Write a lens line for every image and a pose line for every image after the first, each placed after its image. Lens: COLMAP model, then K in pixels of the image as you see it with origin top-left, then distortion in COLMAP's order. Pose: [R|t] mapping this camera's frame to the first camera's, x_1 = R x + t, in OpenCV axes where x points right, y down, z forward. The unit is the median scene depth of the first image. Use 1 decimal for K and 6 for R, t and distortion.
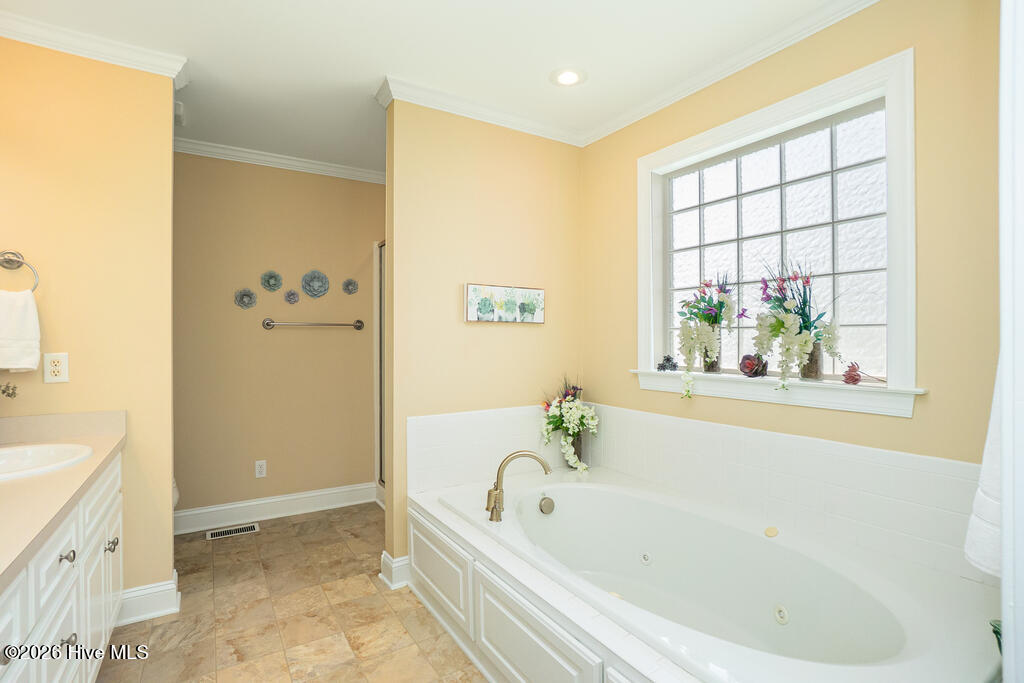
lens RADIAL K [[486.2, 0, 507.4], [0, 486.2, 340.3], [0, 0, 1]] dist [-0.004346, 0.005884]
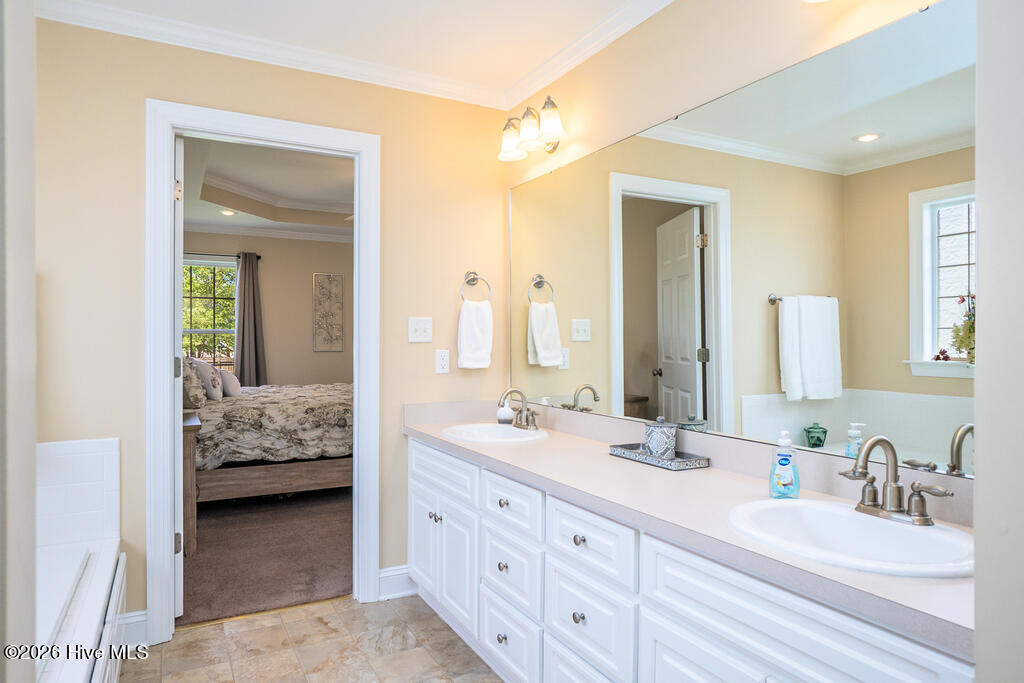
lens RADIAL K [[633.5, 0, 505.9], [0, 633.5, 343.0], [0, 0, 1]] dist [0.000049, -0.002073]
pose [[-0.997644, -0.000038, 0.068602, -0.794323], [-0.000854, 0.999929, -0.011856, 0.019570], [-0.068597, -0.011887, -0.997574, 1.799644]]
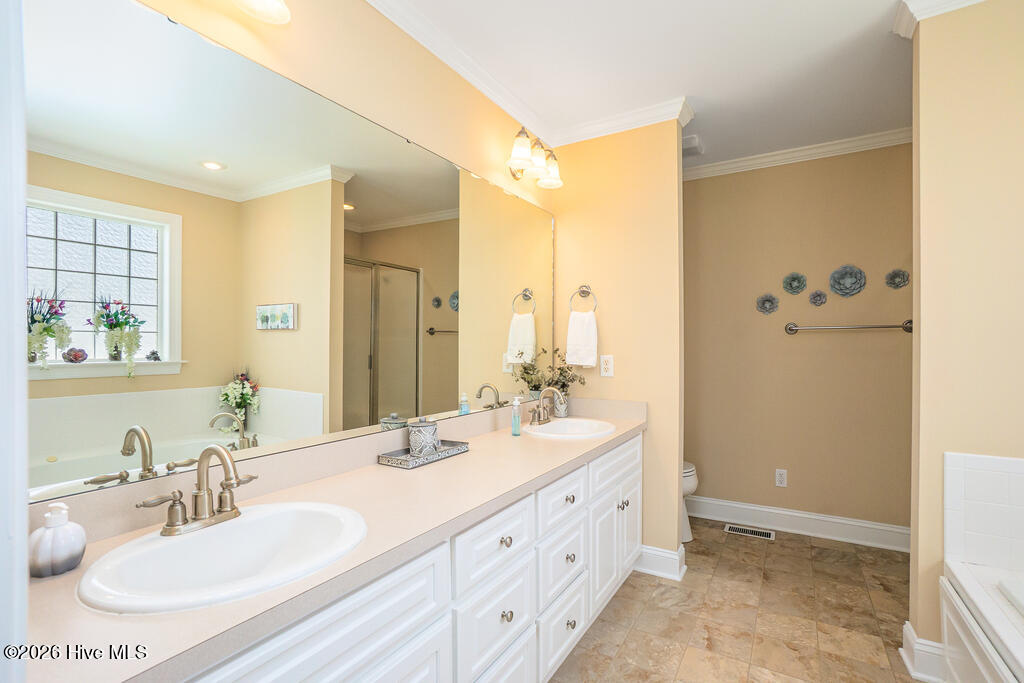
lens RADIAL K [[486.2, 0, 515.3], [0, 486.2, 349.0], [0, 0, 1]] dist [-0.004346, 0.005884]
pose [[0.472871, 0.005003, -0.881117, 0.130141], [0.000687, 0.999981, 0.006047, 0.000252], [0.881131, -0.003465, 0.472859, 0.096395]]
